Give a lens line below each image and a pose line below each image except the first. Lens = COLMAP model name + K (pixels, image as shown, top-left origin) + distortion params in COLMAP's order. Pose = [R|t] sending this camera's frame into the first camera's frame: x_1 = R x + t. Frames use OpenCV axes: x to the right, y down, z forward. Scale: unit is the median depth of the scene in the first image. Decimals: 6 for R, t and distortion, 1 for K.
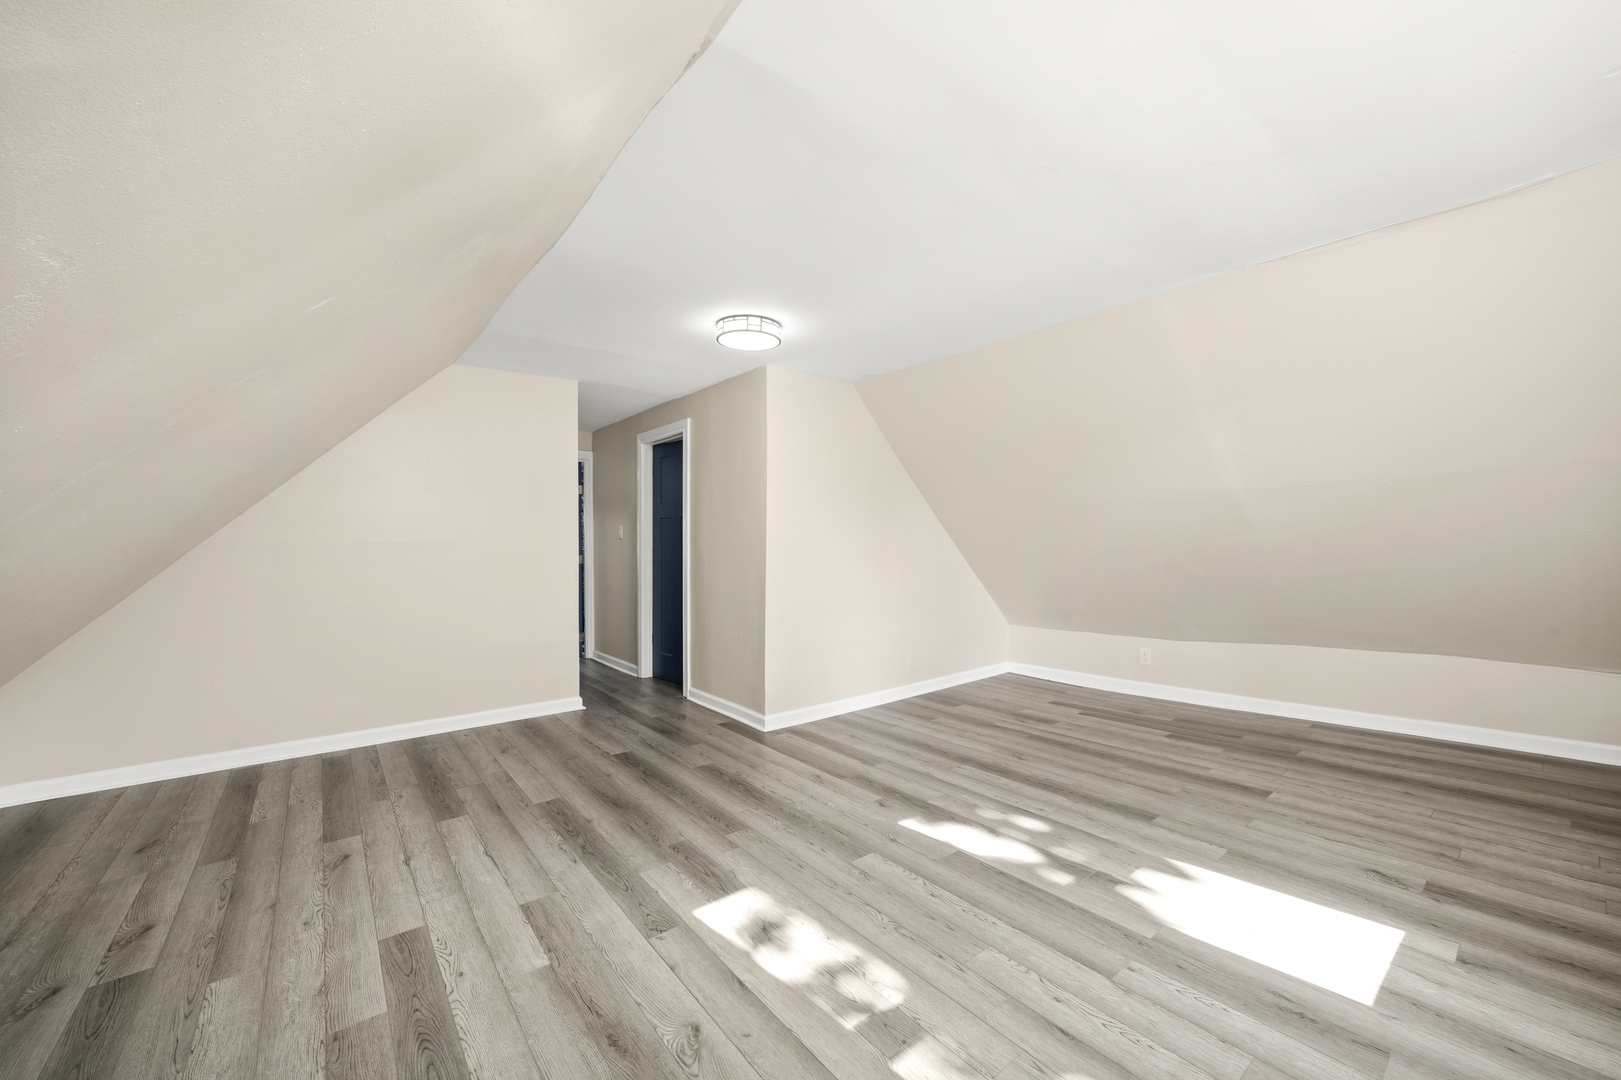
lens RADIAL K [[624.5, 0, 807.2], [0, 624.5, 536.7], [0, 0, 1]] dist [-0.017232, 0.004574]
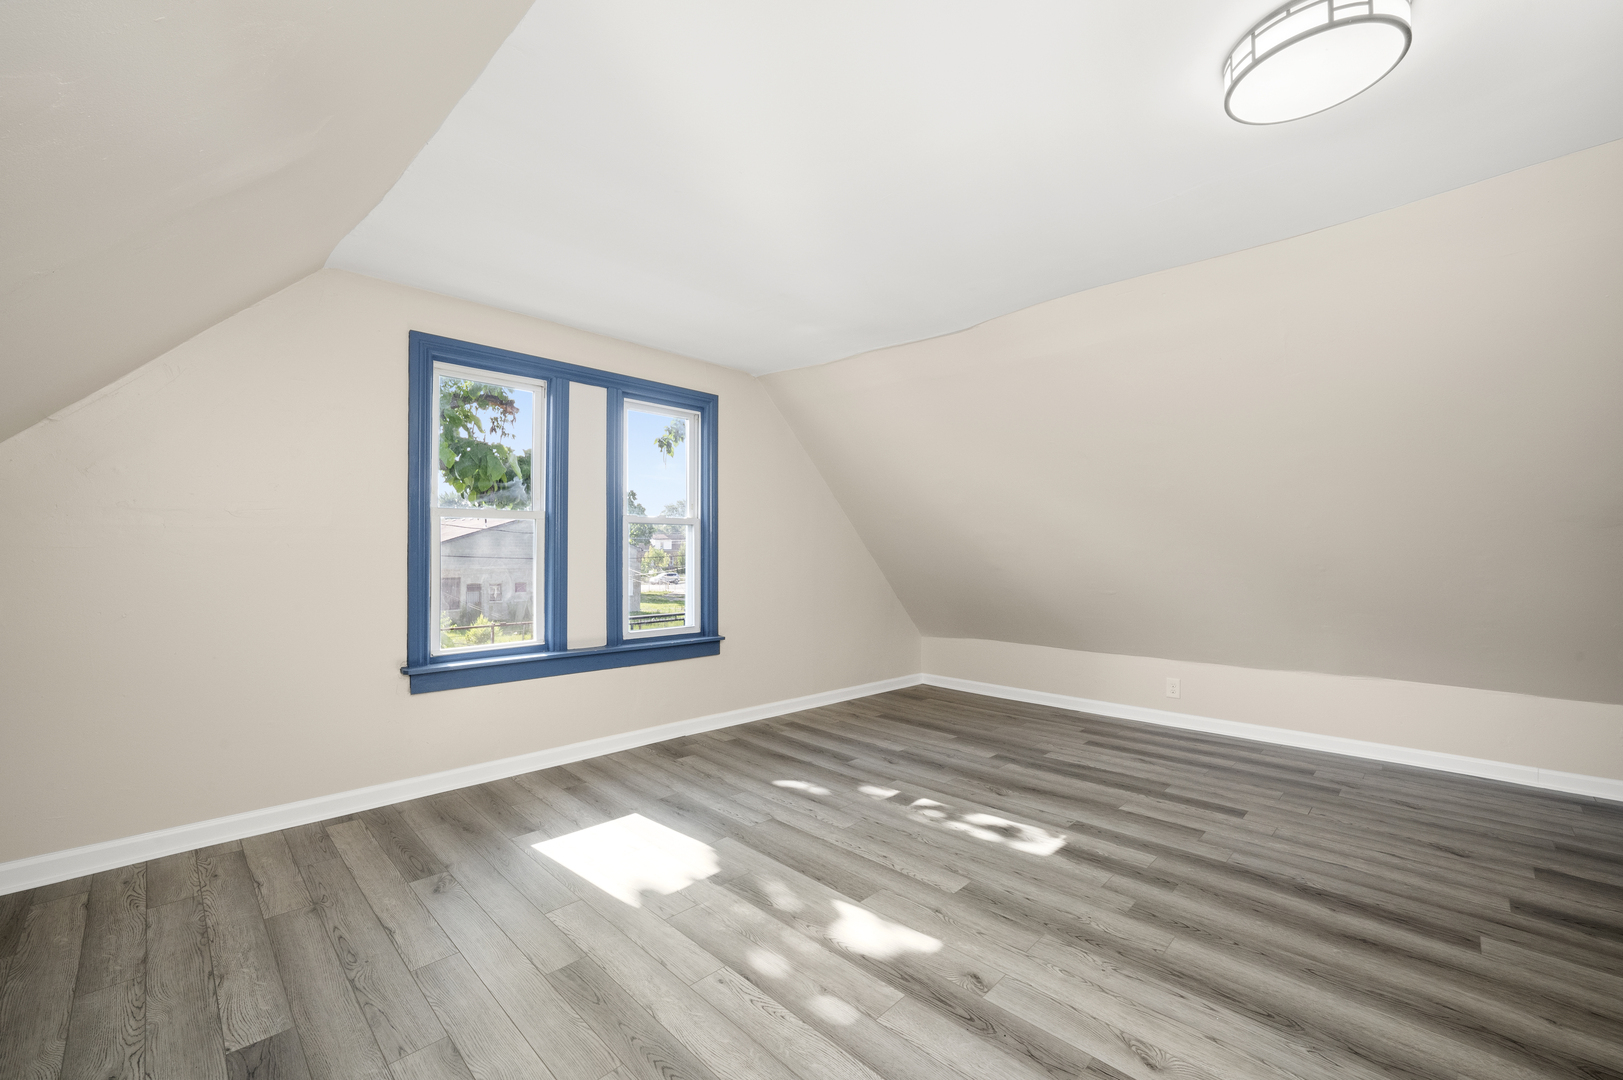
lens RADIAL K [[665.2, 0, 806.4], [0, 665.2, 543.3], [0, 0, 1]] dist [-0.019816, 0.005681]
pose [[-0.993262, 0.009358, -0.115511, 0.439615], [0.010249, 0.999922, -0.007119, 0.010184], [0.115435, -0.008255, -0.993281, 2.008656]]
